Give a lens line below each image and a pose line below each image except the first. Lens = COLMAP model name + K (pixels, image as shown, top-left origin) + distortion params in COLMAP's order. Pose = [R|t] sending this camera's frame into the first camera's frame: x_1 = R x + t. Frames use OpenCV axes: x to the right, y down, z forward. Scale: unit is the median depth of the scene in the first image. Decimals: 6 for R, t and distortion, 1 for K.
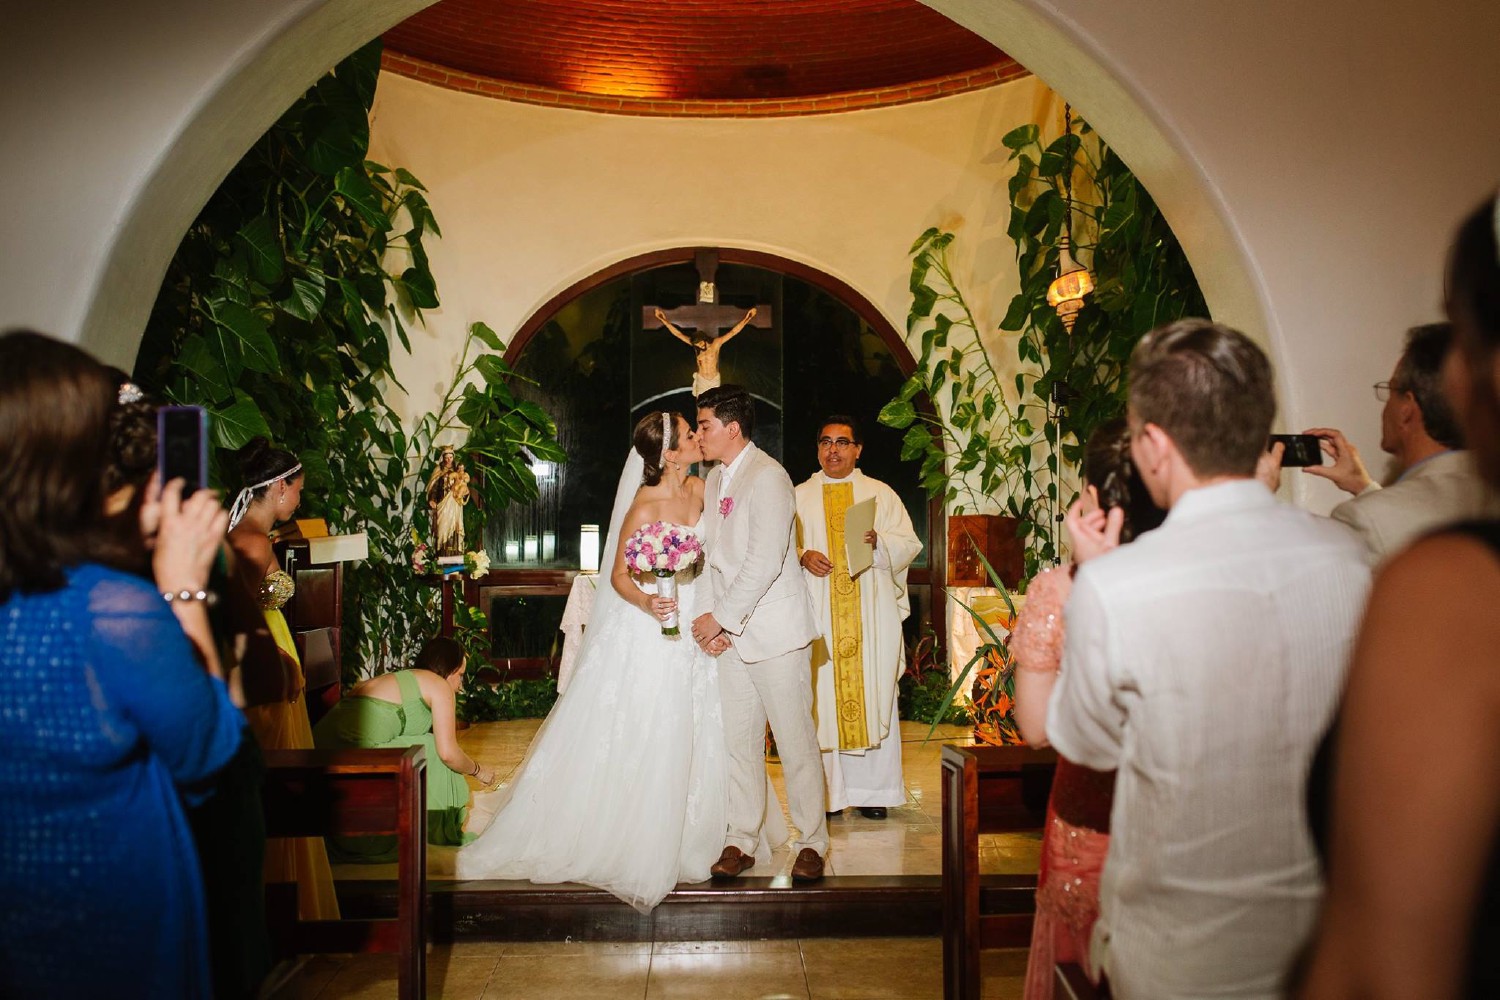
lens RADIAL K [[826.1, 0, 751.4], [0, 826.1, 503.8], [0, 0, 1]] dist [0.001764, 0.000391]
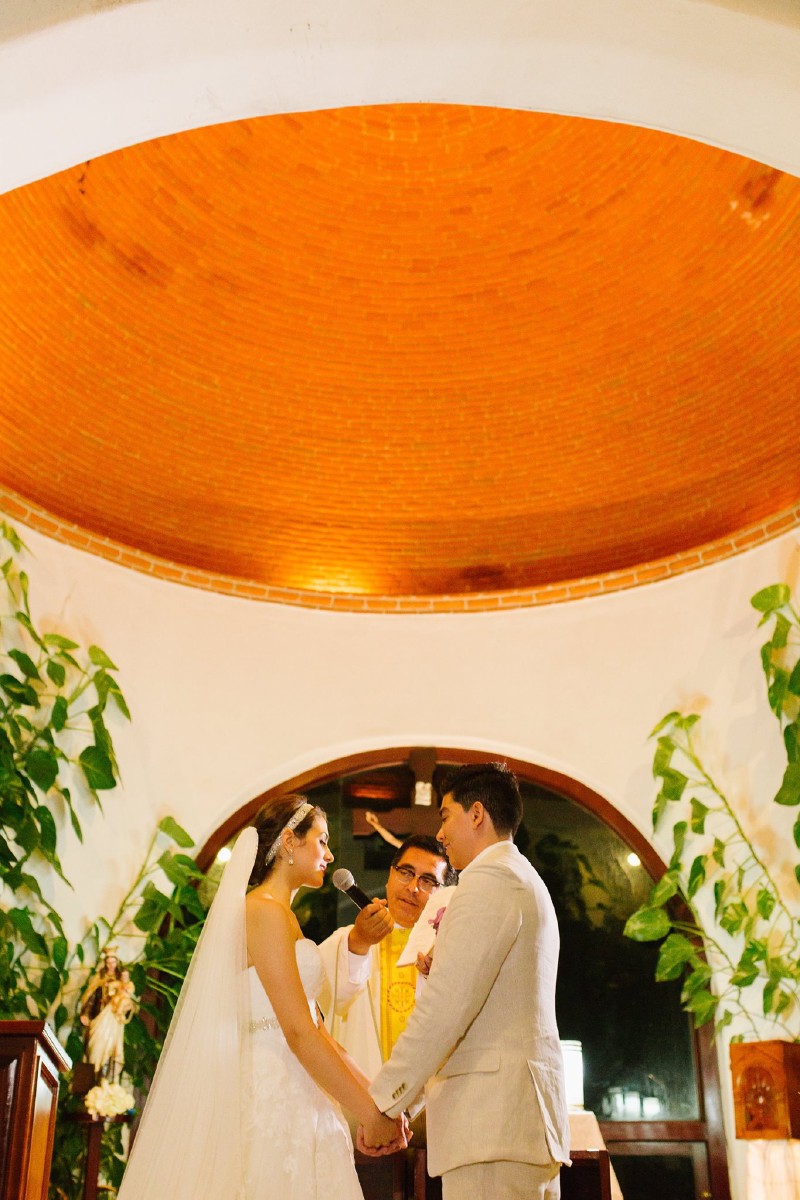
lens RADIAL K [[1203.2, 0, 398.4], [0, 1203.2, 600.4], [0, 0, 1]] dist [0.016239, 0.000000]
pose [[0.997463, -0.022000, -0.067701, 0.011510], [0.001774, 0.958434, -0.285309, -0.072381], [0.071164, 0.284465, 0.956041, -0.290680]]
